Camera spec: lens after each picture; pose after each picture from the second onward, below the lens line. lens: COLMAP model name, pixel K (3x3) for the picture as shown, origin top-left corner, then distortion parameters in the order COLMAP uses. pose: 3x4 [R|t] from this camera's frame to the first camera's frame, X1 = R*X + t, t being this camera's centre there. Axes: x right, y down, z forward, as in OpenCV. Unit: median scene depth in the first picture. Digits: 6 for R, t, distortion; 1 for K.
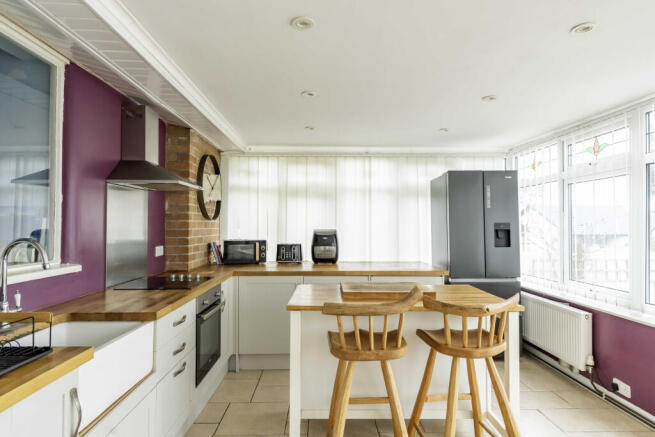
lens RADIAL K [[378.1, 0, 327.4], [0, 378.1, 218.2], [0, 0, 1]] dist [0.003408, 0.000104]
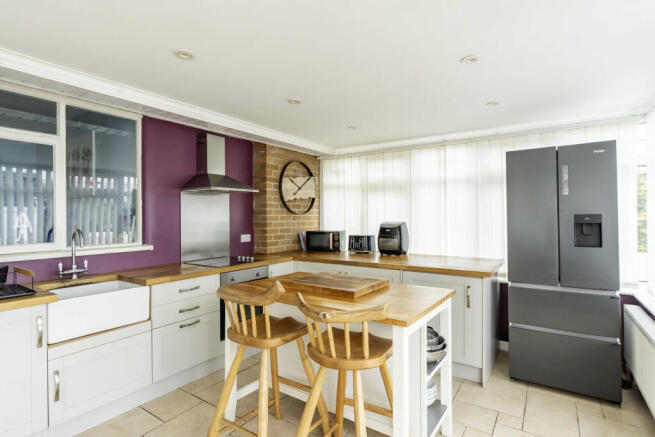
lens RADIAL K [[336.0, 0, 330.8], [0, 336.0, 217.2], [0, 0, 1]] dist [-0.001998, 0.004147]
pose [[0.817021, -0.005367, -0.576583, 0.408824], [0.017692, 0.999719, 0.015765, -0.001078], [0.576336, -0.023081, 0.816887, 0.165437]]
